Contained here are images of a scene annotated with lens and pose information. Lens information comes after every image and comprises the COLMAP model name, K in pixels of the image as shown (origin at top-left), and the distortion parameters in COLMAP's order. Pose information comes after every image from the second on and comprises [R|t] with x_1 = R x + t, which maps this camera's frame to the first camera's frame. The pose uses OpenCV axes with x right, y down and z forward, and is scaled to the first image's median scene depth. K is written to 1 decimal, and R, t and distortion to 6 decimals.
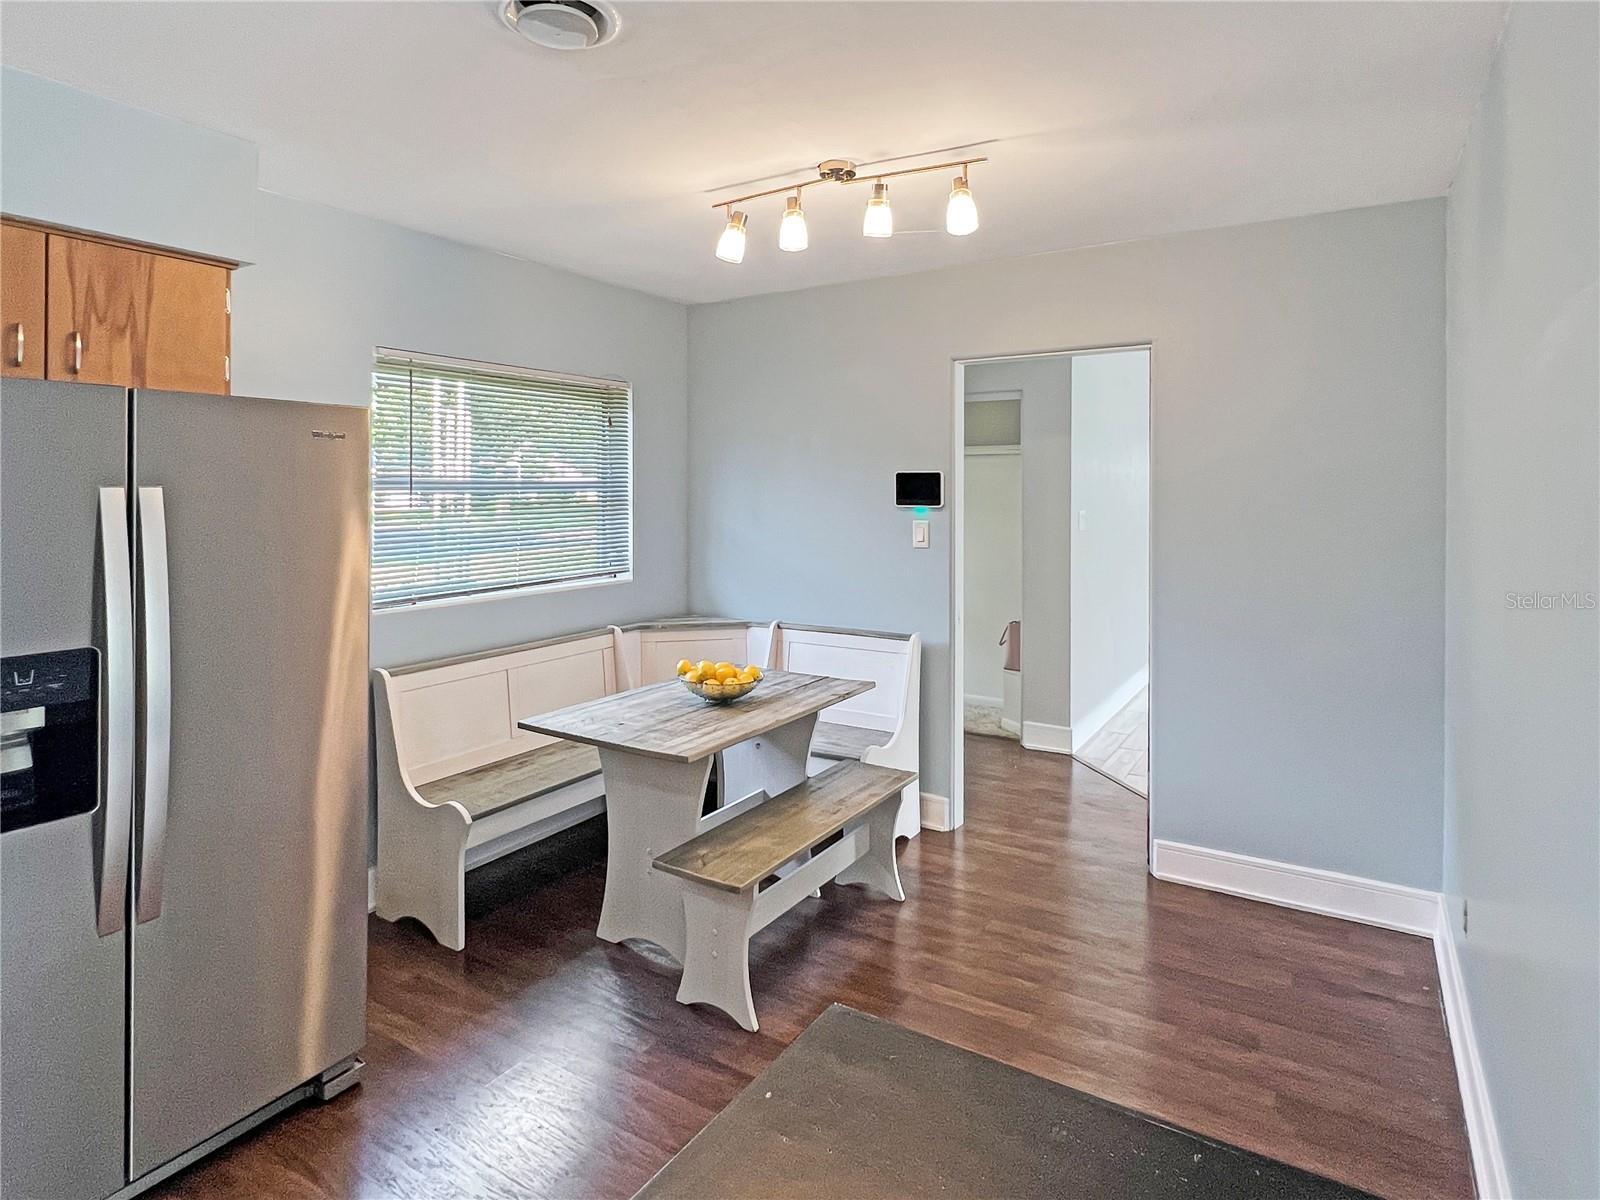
lens RADIAL K [[856.5, 0, 802.8], [0, 856.5, 609.6], [0, 0, 1]] dist [-0.006727, -0.001374]
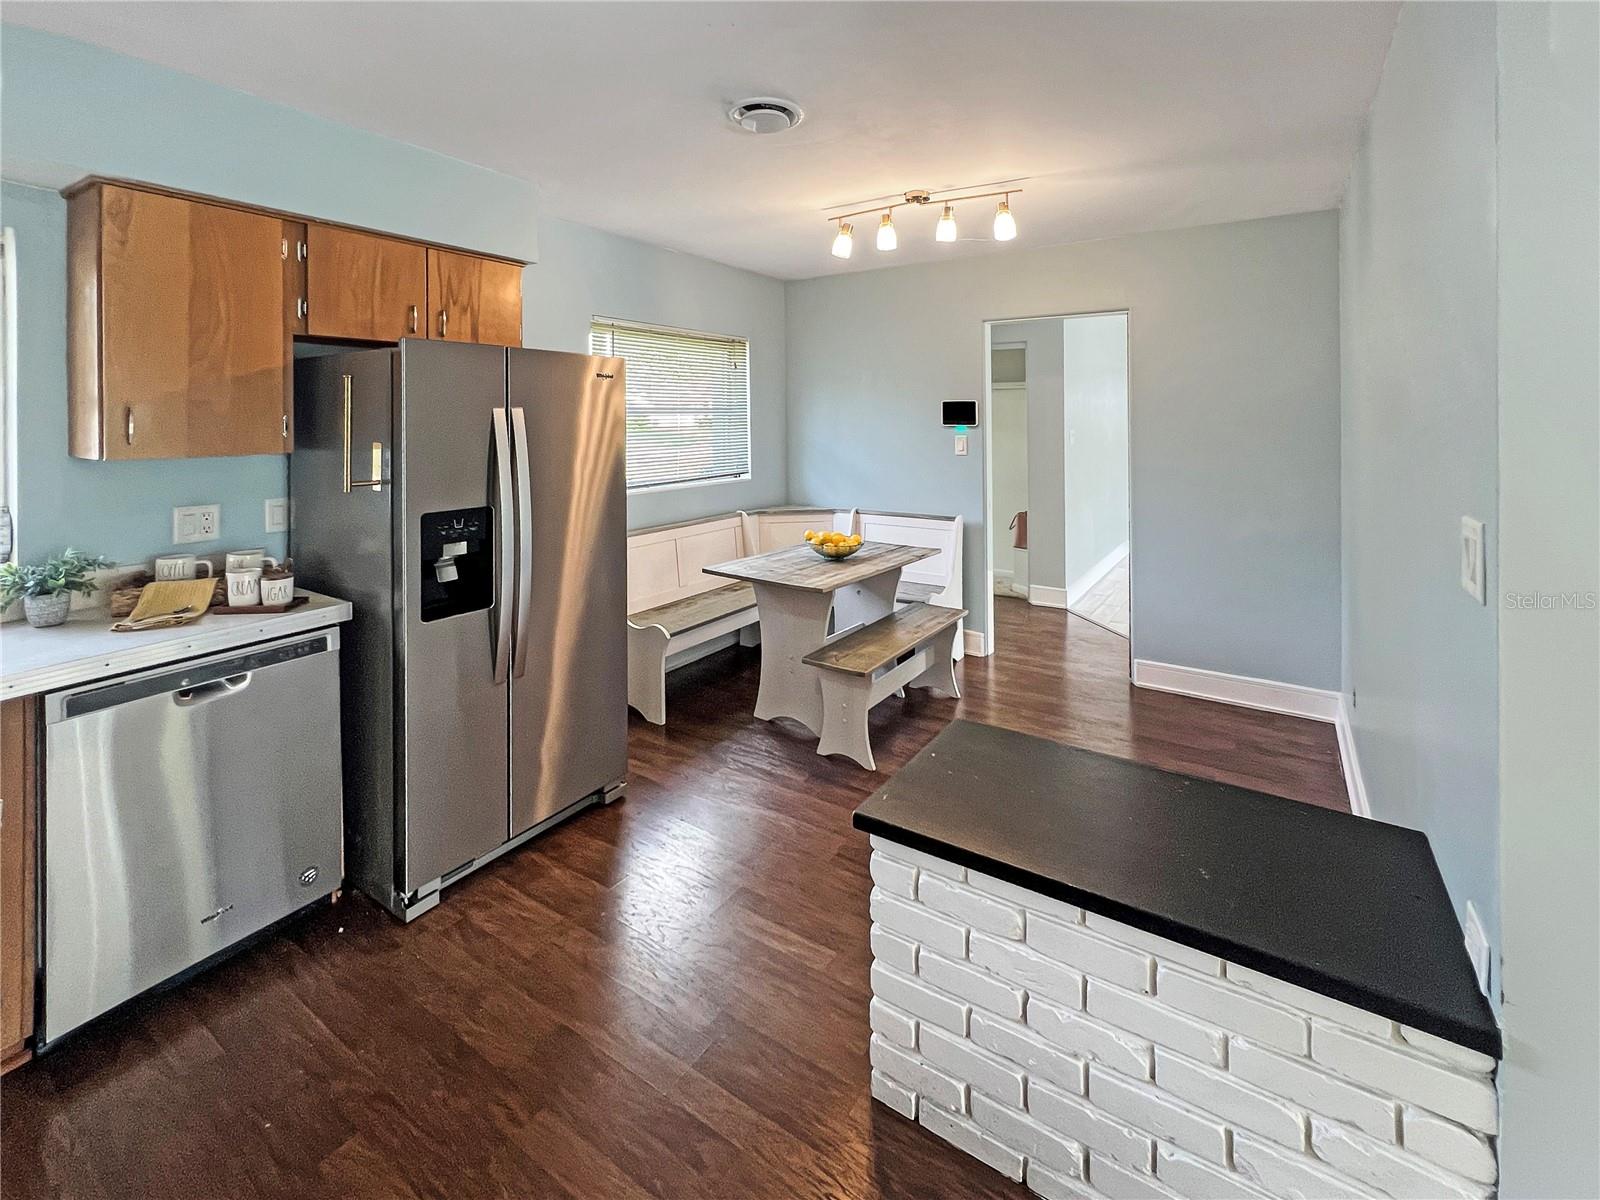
lens RADIAL K [[710.3, 0, 802.1], [0, 710.3, 505.8], [0, 0, 1]] dist [0.001505, 0.000301]
pose [[0.999822, 0.001025, -0.018822, -0.133464], [-0.001359, 0.999841, -0.017784, 0.041794], [0.018801, 0.017807, 0.999665, -0.217206]]
